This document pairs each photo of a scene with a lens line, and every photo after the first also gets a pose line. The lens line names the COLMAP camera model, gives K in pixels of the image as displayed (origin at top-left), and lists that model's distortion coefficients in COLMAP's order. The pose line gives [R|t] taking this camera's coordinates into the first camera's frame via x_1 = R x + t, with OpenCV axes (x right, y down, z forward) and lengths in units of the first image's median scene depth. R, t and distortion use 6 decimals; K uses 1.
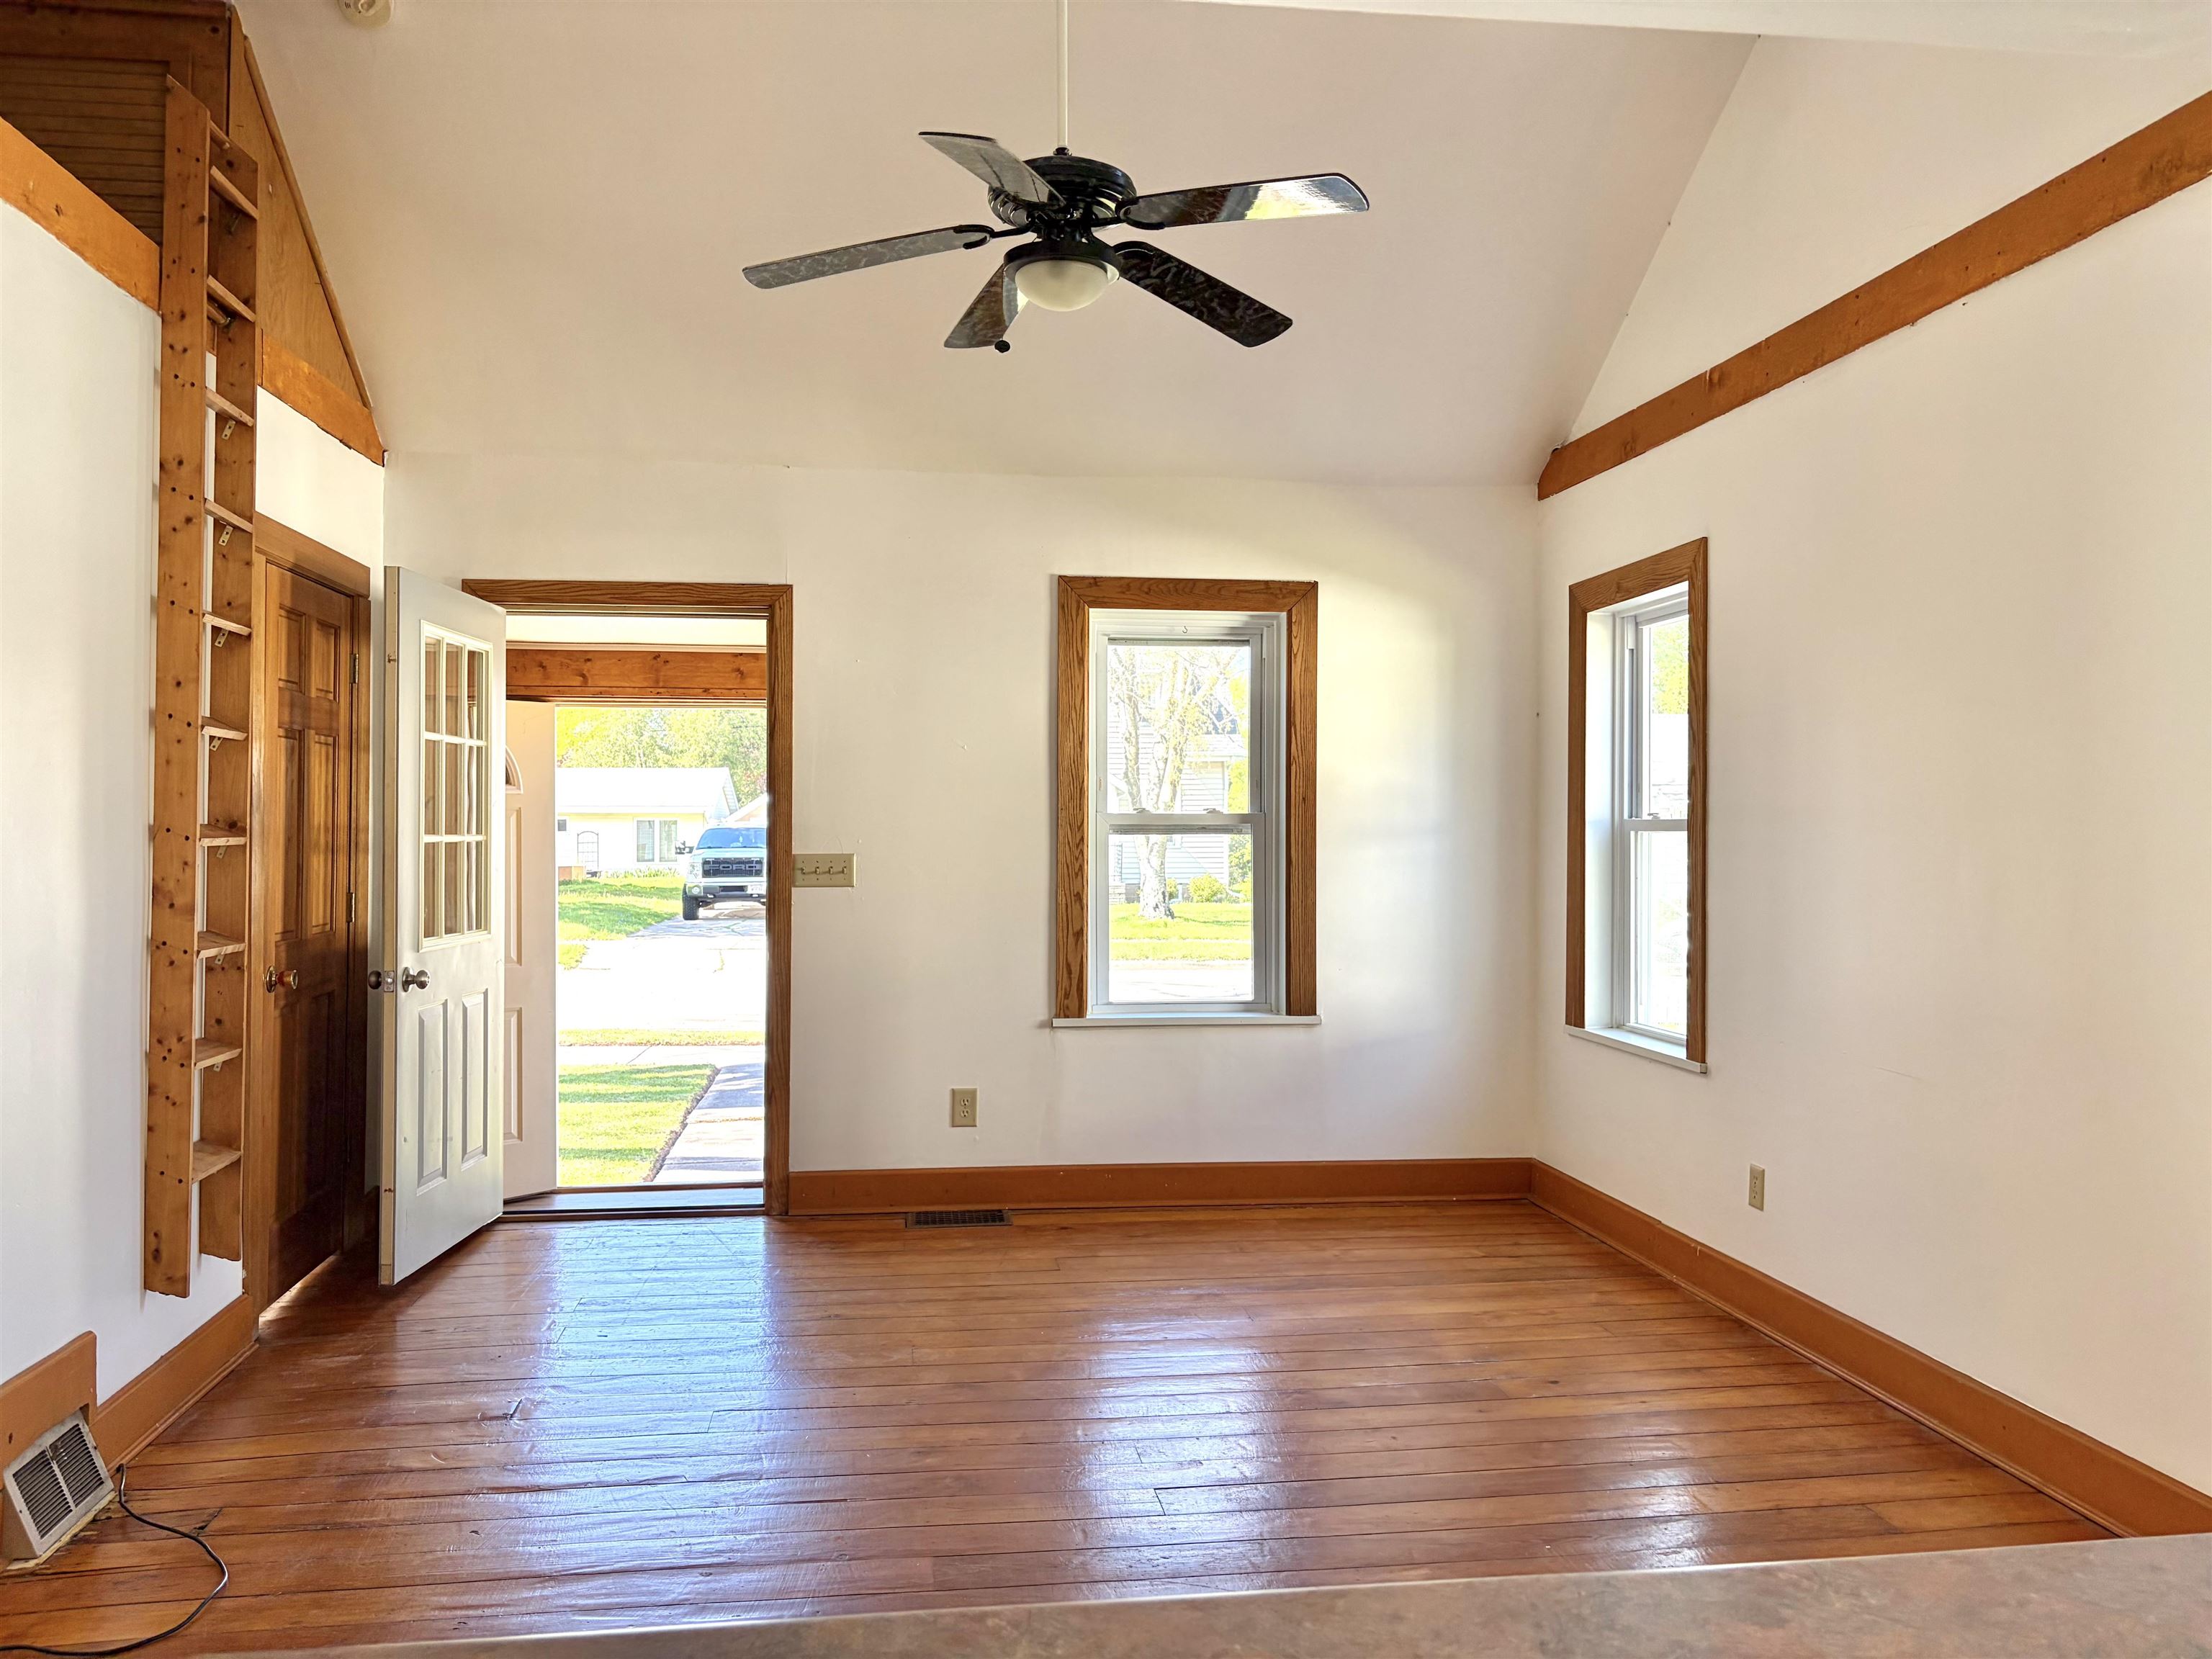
lens RADIAL K [[1647.2, 0, 1093.7], [0, 1647.2, 829.4], [0, 0, 1]] dist [0.023211, -0.015082]
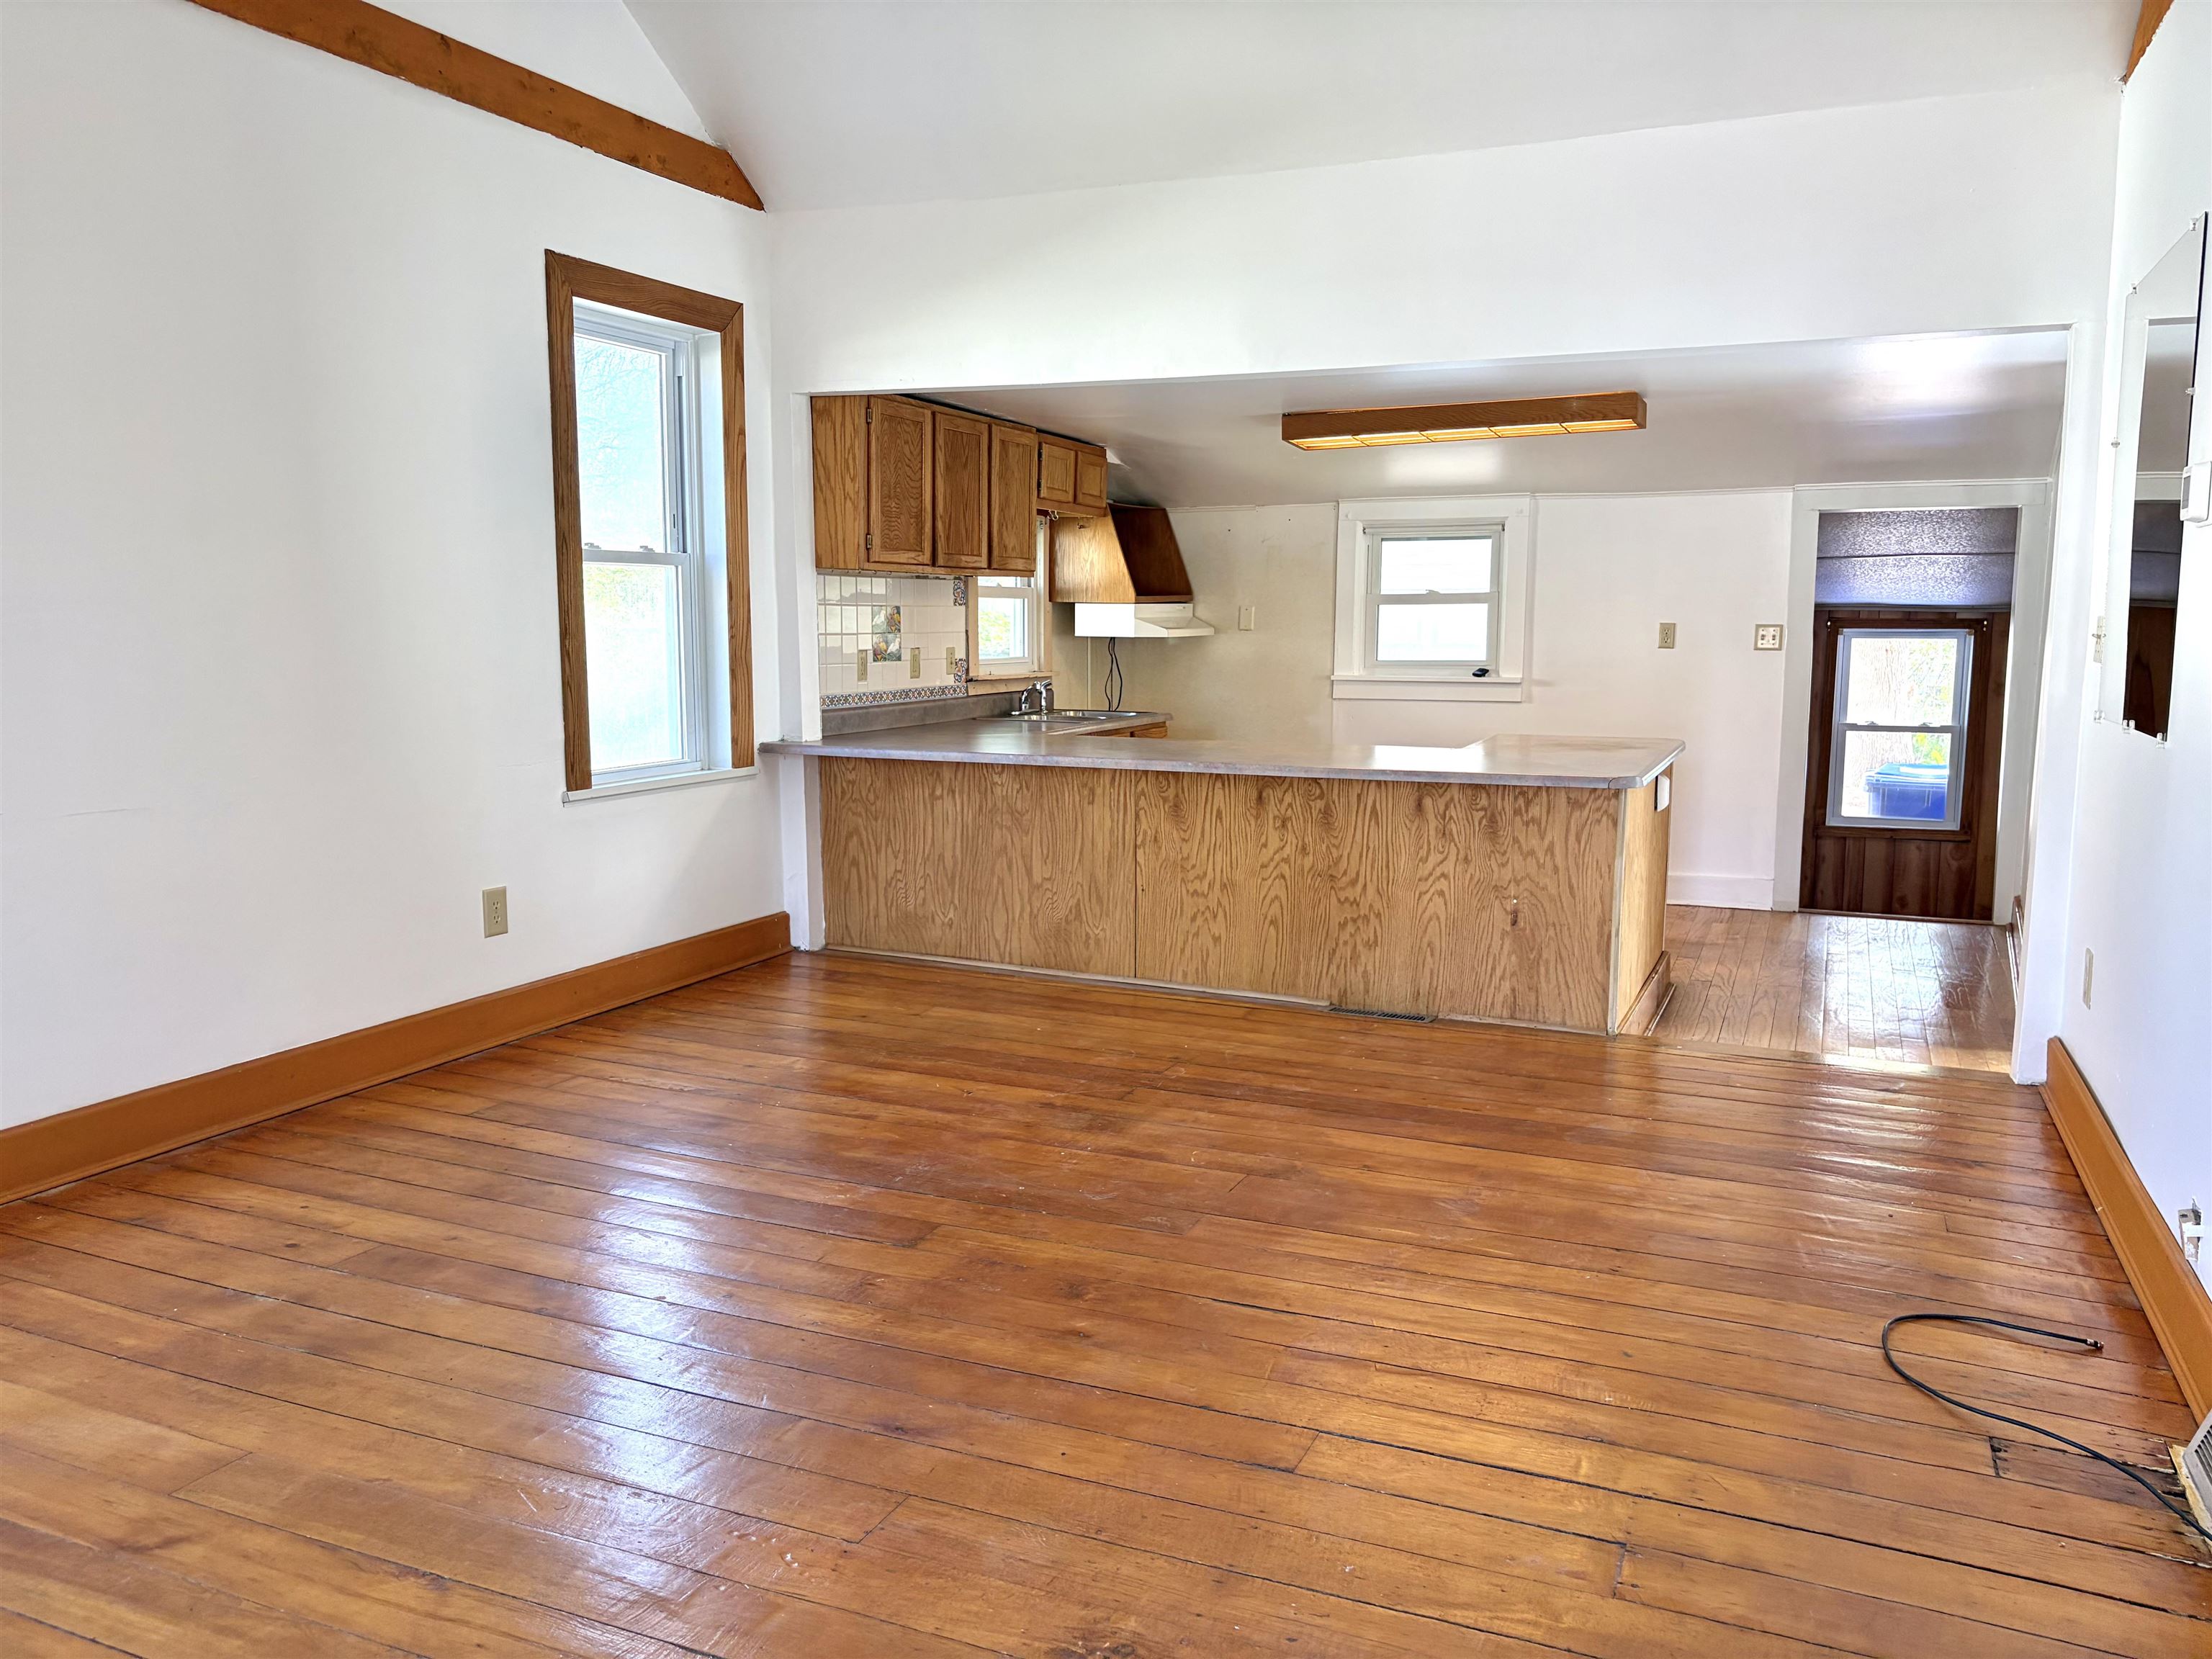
lens RADIAL K [[1647.2, 0, 1117.3], [0, 1647.2, 835.4], [0, 0, 1]] dist [0.023211, -0.015082]
pose [[-0.860884, -0.063287, 0.504850, -0.335702], [0.000873, 0.992049, 0.125850, 0.033871], [-0.508800, 0.108783, -0.853984, 1.102380]]
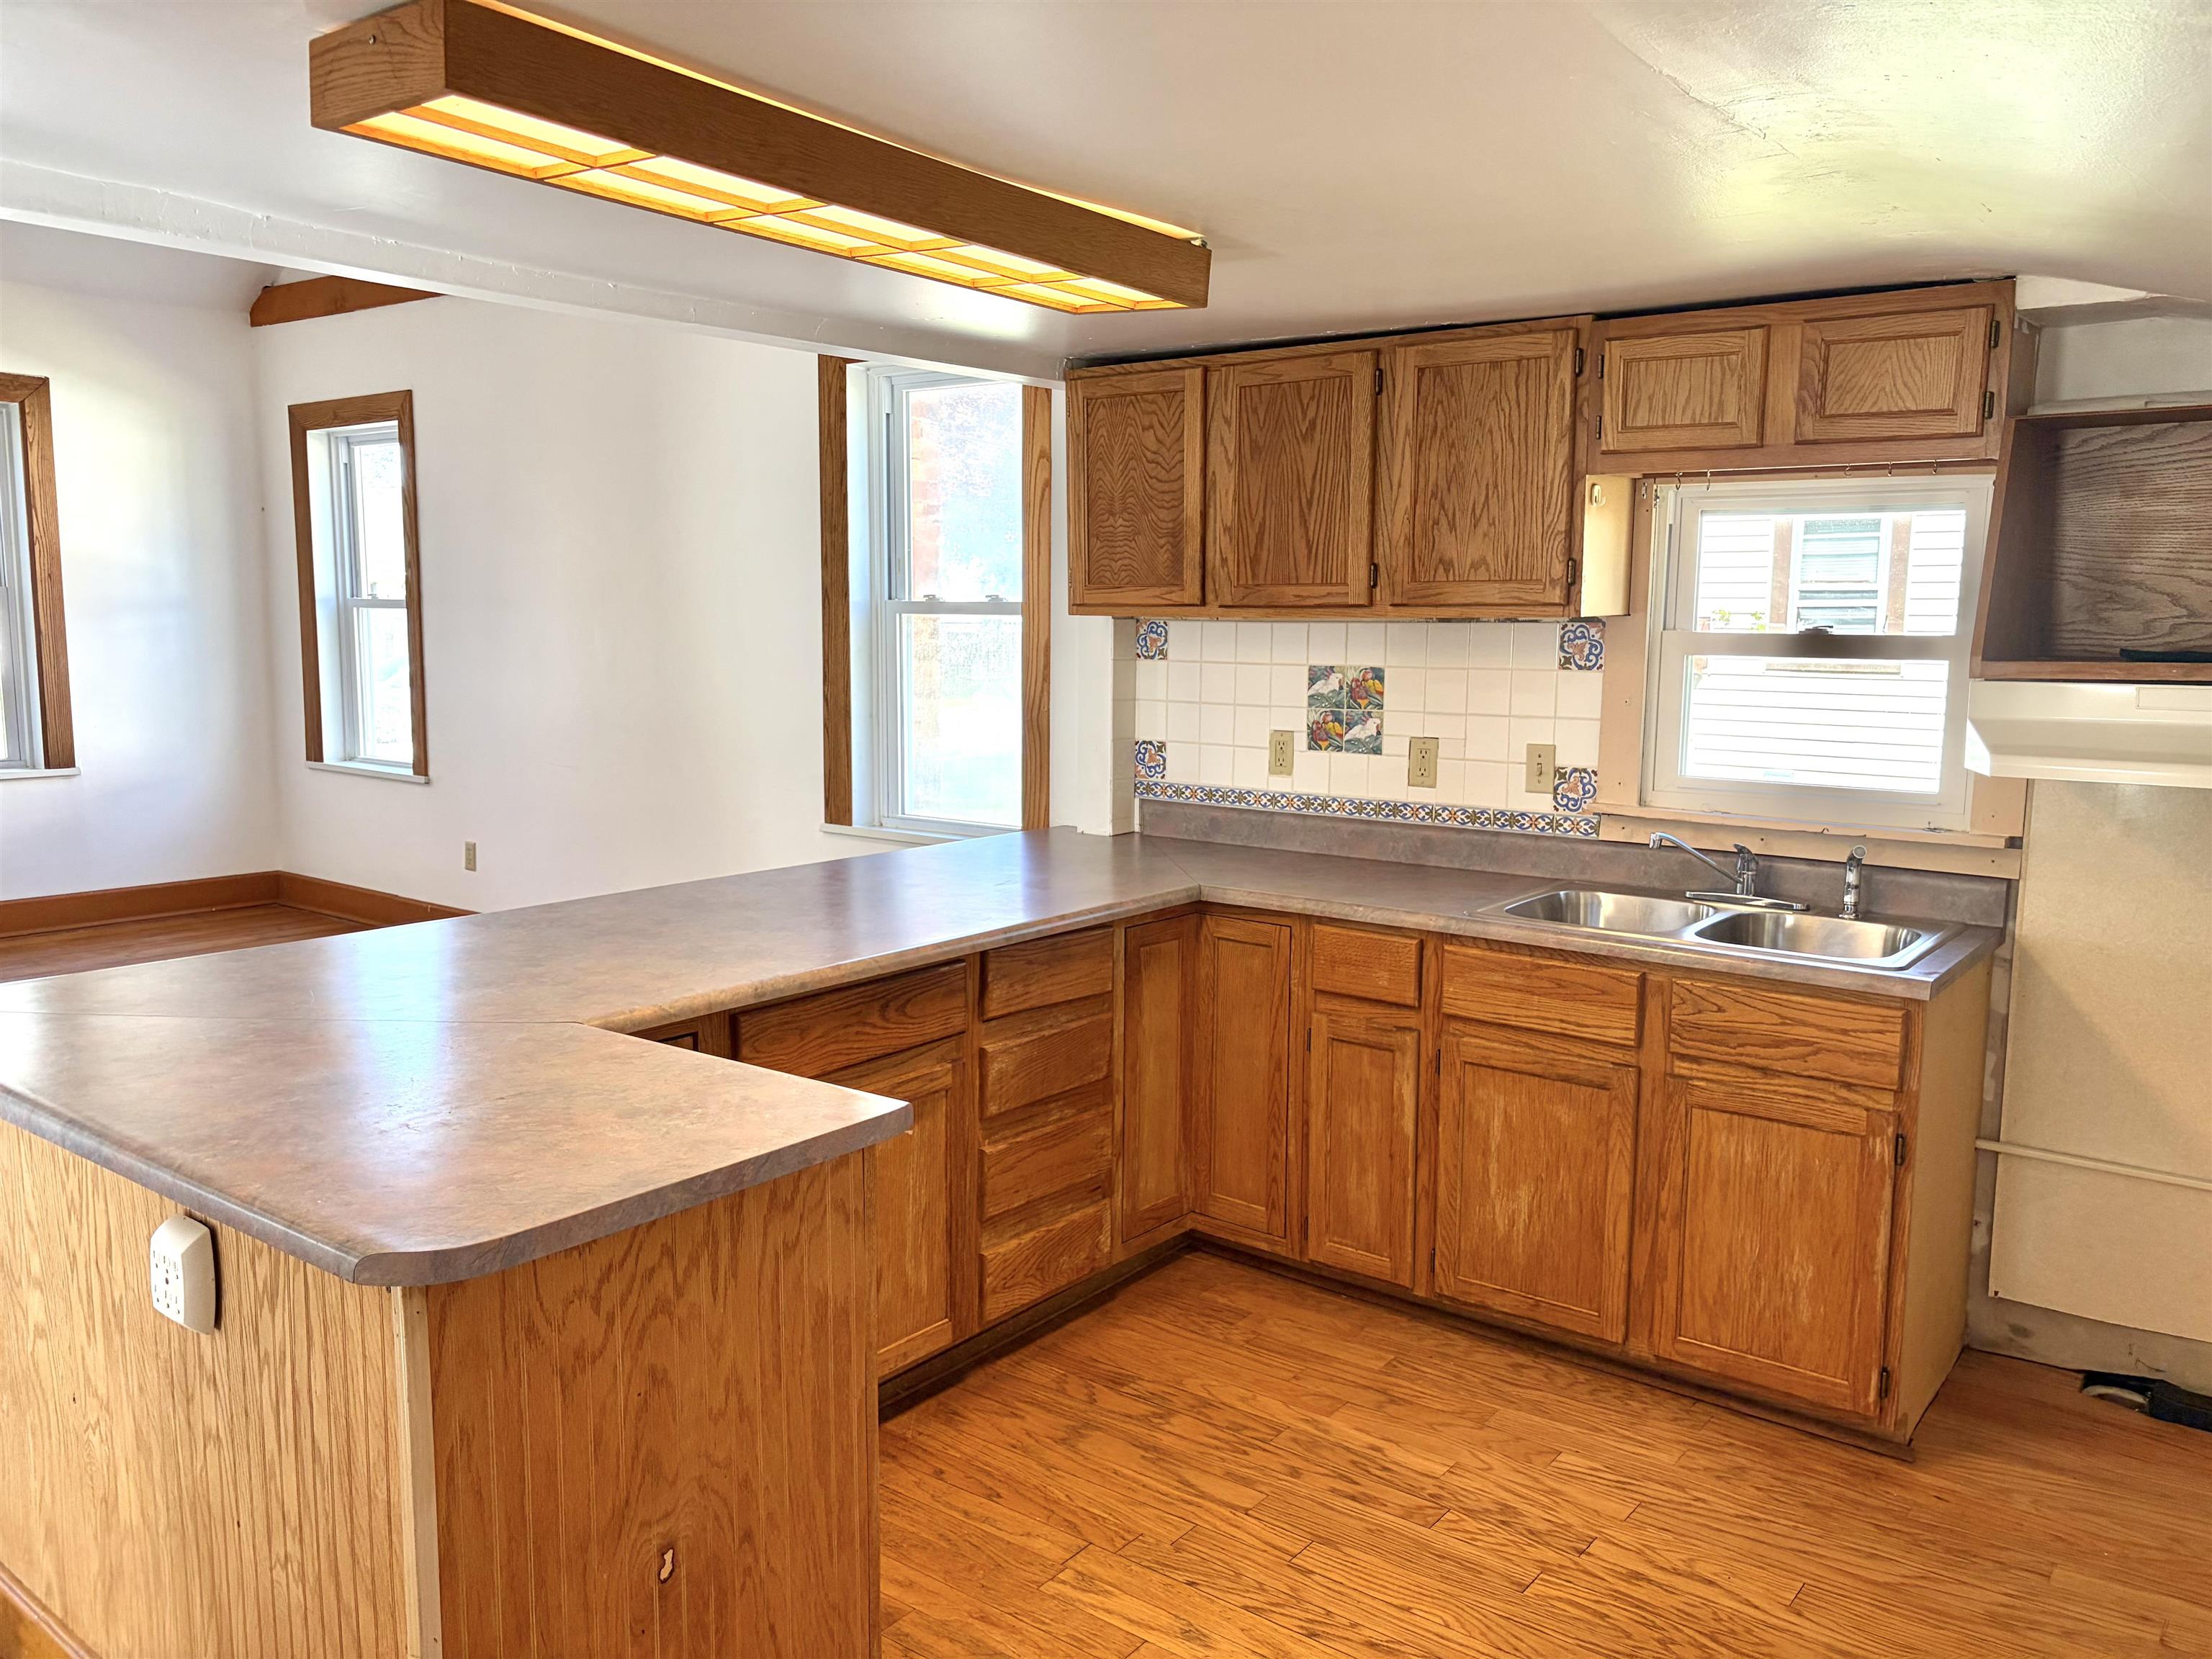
lens RADIAL K [[1647.2, 0, 1101.2], [0, 1647.2, 828.4], [0, 0, 1]] dist [0.023211, -0.015082]
pose [[0.700993, -0.087055, 0.707835, -0.200433], [-0.011695, 0.990985, 0.133461, -0.007701], [-0.713072, -0.101833, 0.693656, -0.340342]]
